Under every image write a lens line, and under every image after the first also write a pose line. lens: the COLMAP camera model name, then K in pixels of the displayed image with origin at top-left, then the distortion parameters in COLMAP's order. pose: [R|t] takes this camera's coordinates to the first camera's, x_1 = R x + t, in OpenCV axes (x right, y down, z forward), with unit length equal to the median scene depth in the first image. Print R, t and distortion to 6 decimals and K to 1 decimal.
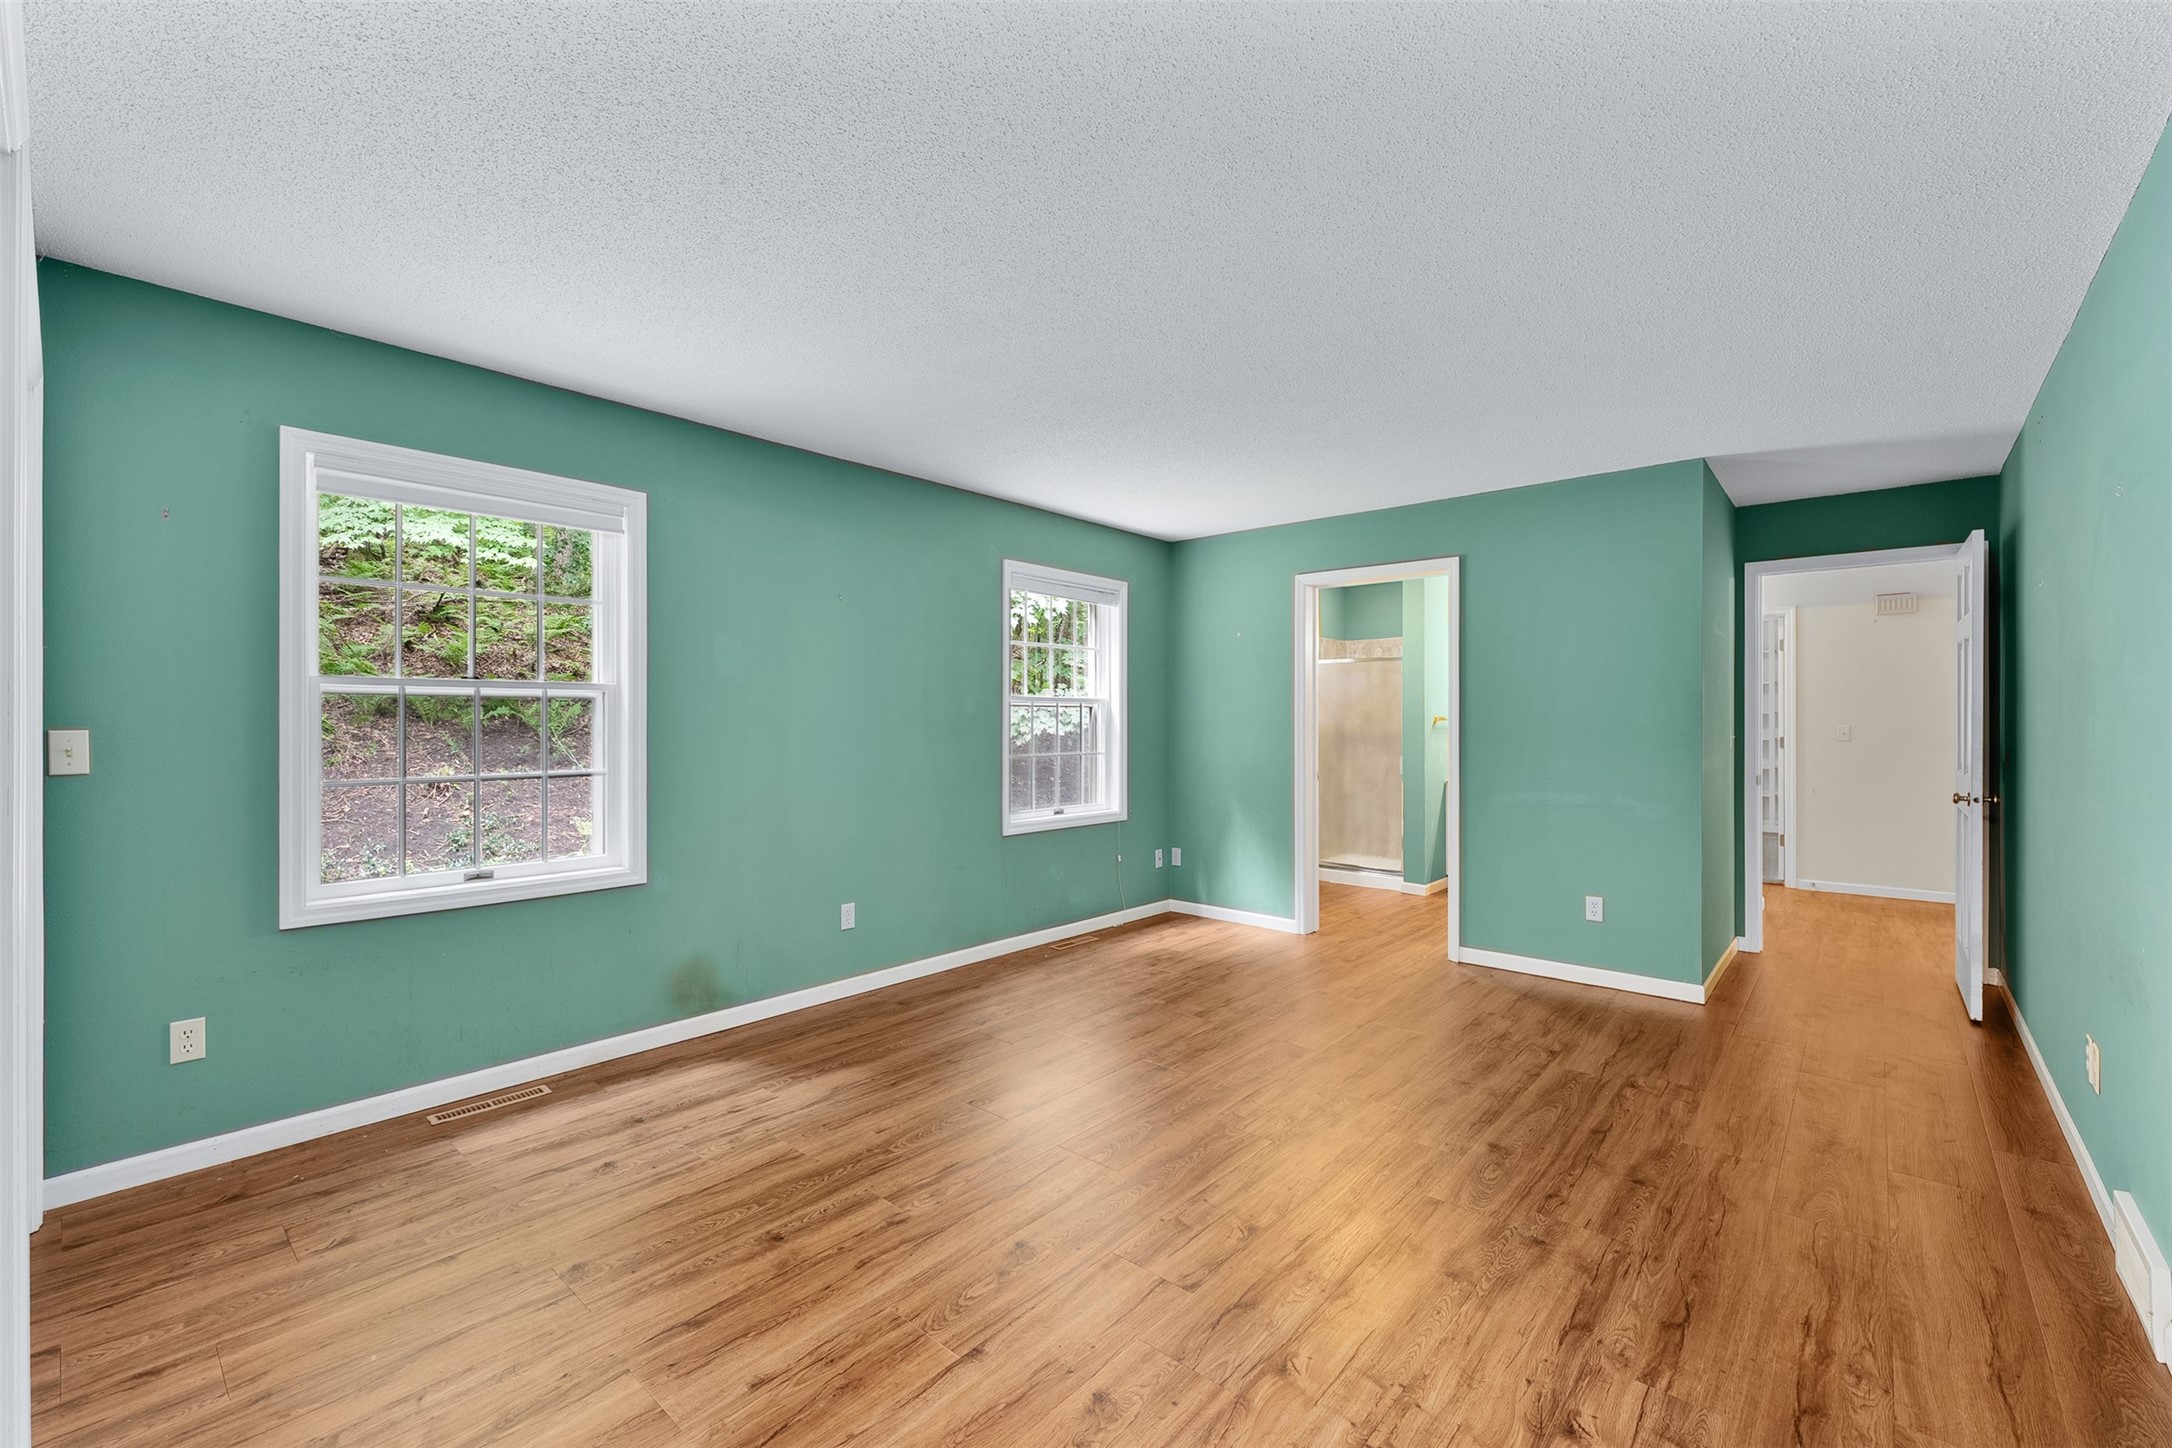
lens RADIAL K [[892.3, 0, 1084.0], [0, 892.3, 720.3], [0, 0, 1]] dist [-0.005164, -0.001060]
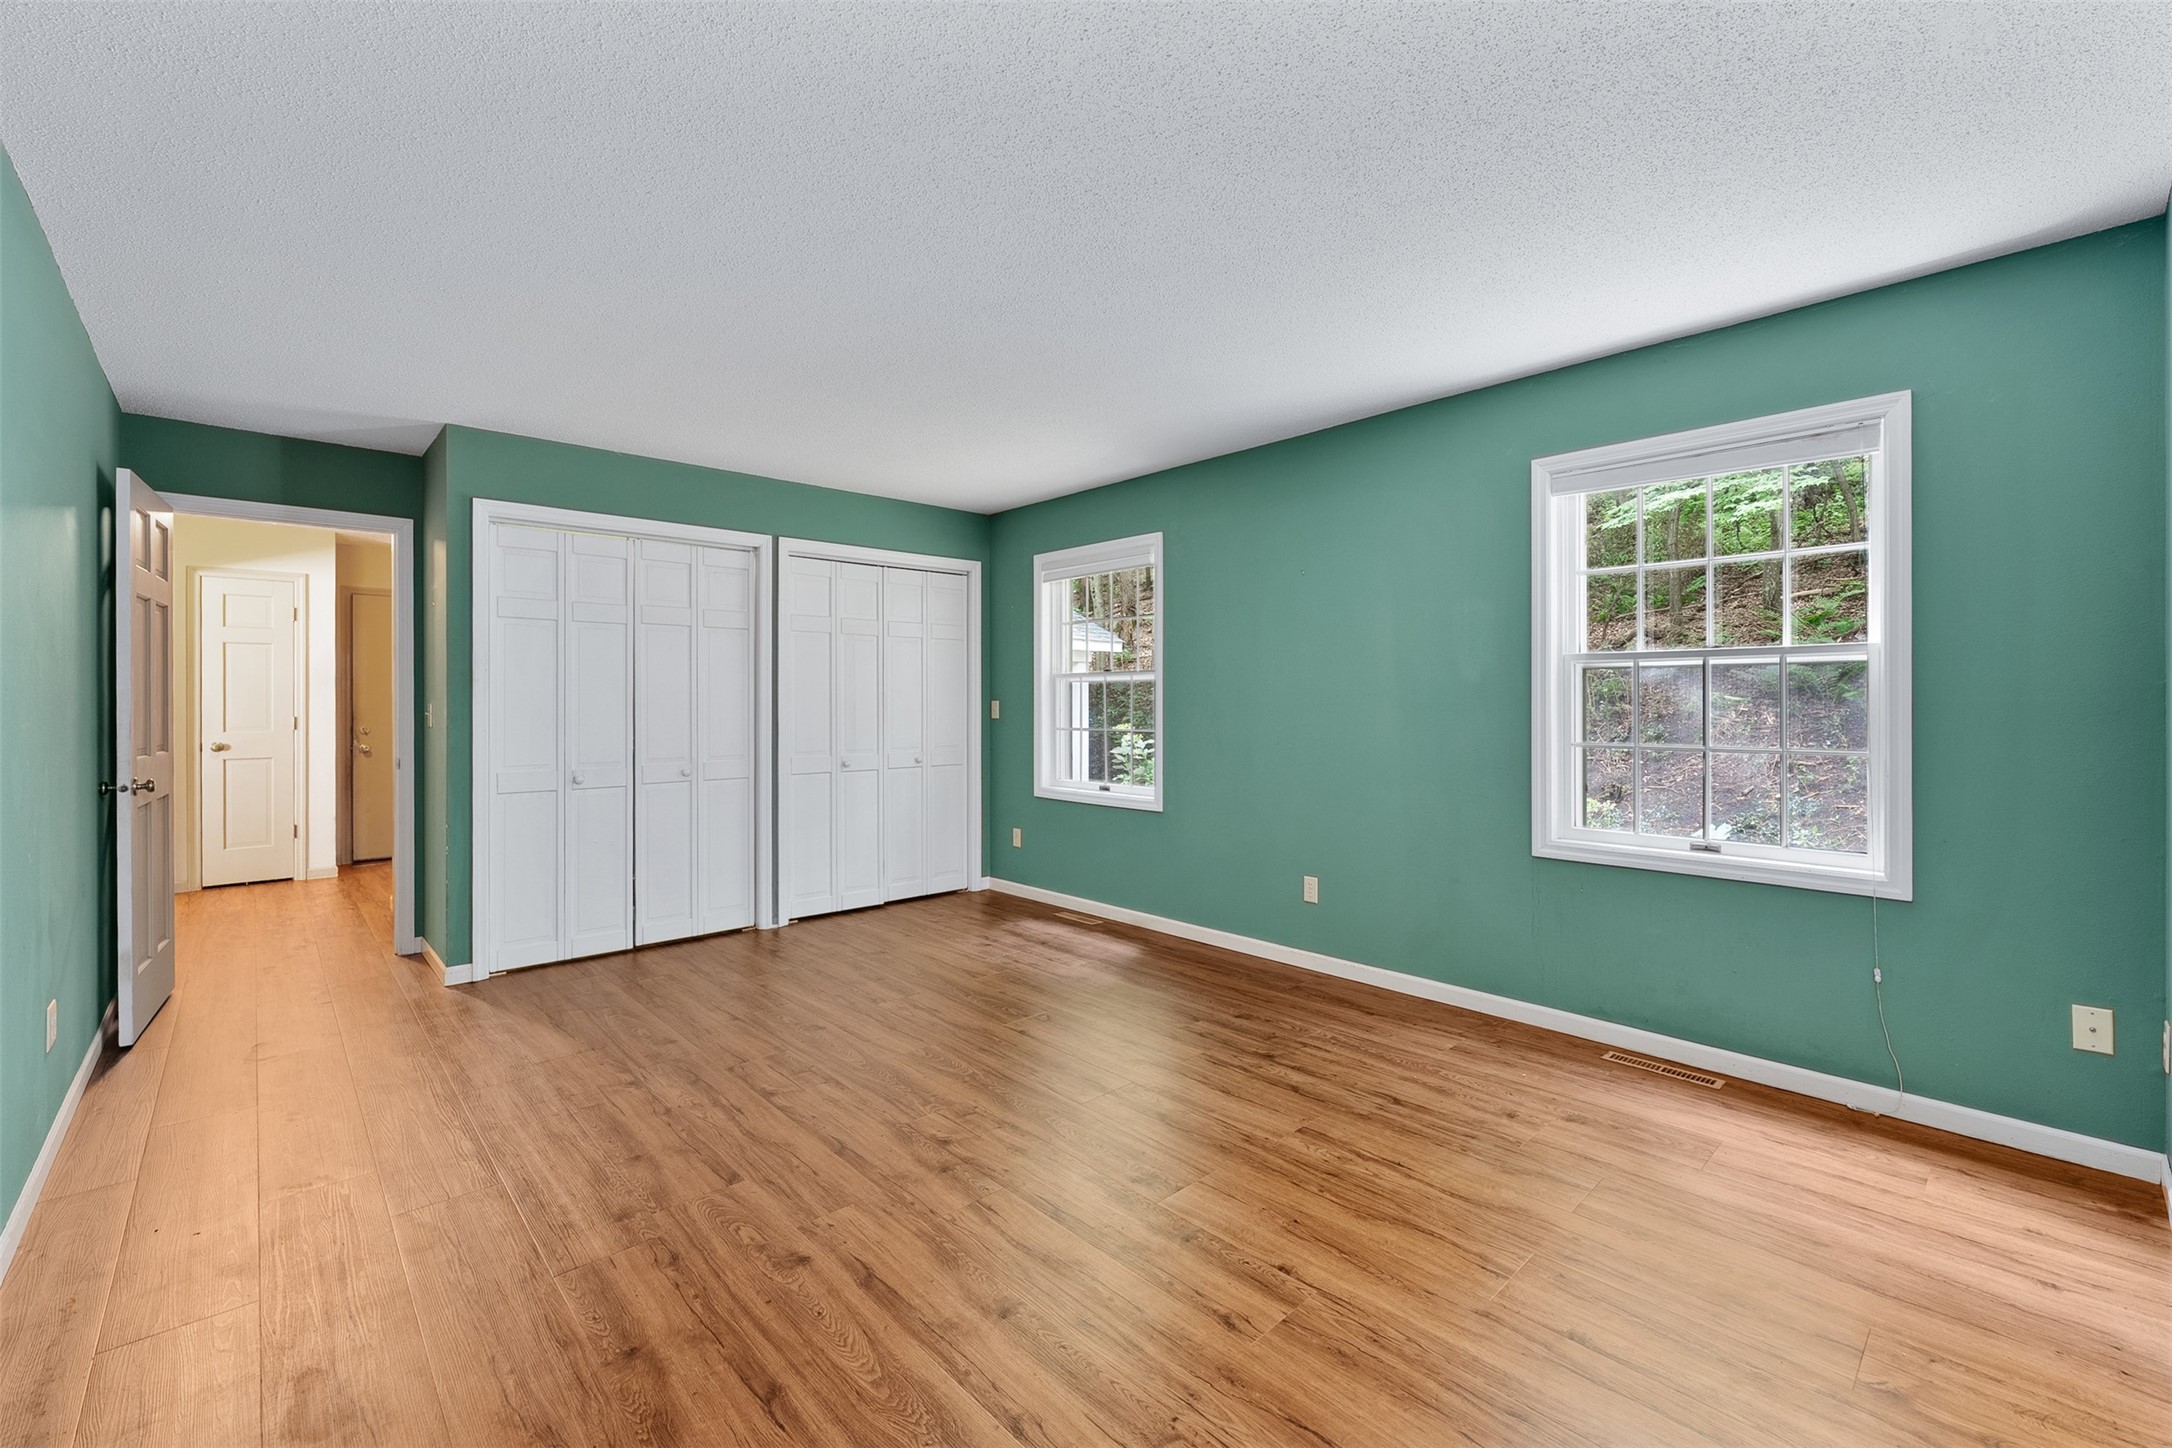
lens RADIAL K [[892.3, 0, 1081.7], [0, 892.3, 705.8], [0, 0, 1]] dist [-0.005164, -0.001060]
pose [[-0.090843, 0.004923, -0.995853, 1.010088], [0.001127, 0.999988, 0.004841, 0.010549], [0.995865, -0.000683, -0.090847, 1.116745]]
